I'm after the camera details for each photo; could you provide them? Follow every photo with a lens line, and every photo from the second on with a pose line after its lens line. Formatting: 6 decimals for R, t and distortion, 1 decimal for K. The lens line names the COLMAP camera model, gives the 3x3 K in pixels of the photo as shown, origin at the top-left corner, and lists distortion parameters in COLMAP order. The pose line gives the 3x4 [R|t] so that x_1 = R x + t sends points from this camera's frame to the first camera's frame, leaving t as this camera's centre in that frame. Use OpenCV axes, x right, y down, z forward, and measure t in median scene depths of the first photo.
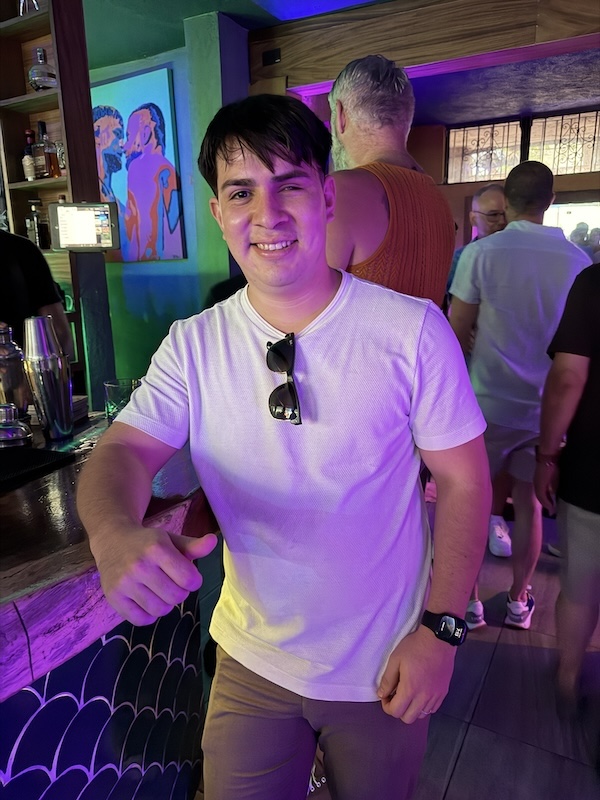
lens RADIAL K [[573.1, 0, 300.0], [0, 573.1, 400.0], [0, 0, 1]] dist [-0.010741, -0.002932]
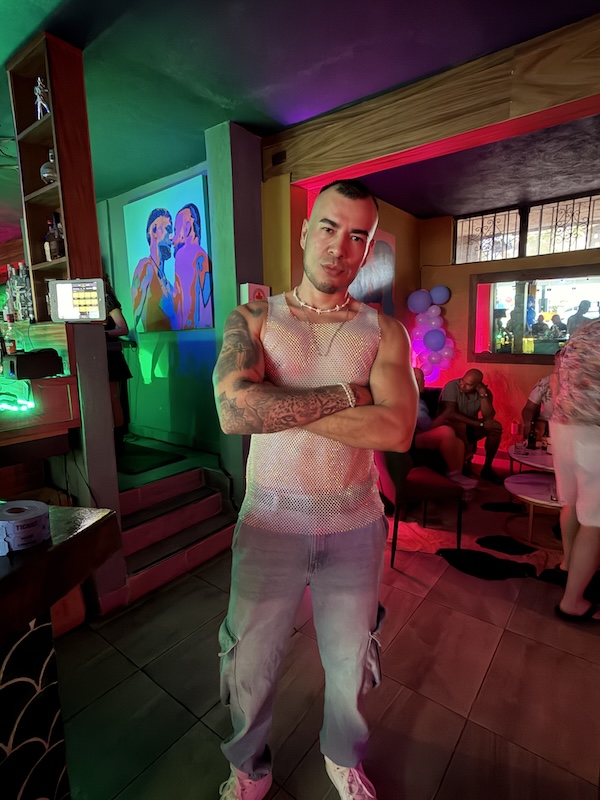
lens RADIAL K [[420.6, 0, 300.0], [0, 420.6, 400.0], [0, 0, 1]] dist [0.002414, -0.000014]
pose [[0.988773, 0.019600, -0.148138, 0.112315], [-0.029830, 0.997296, -0.067156, -0.040412], [0.146421, 0.070821, 0.986684, 0.160112]]
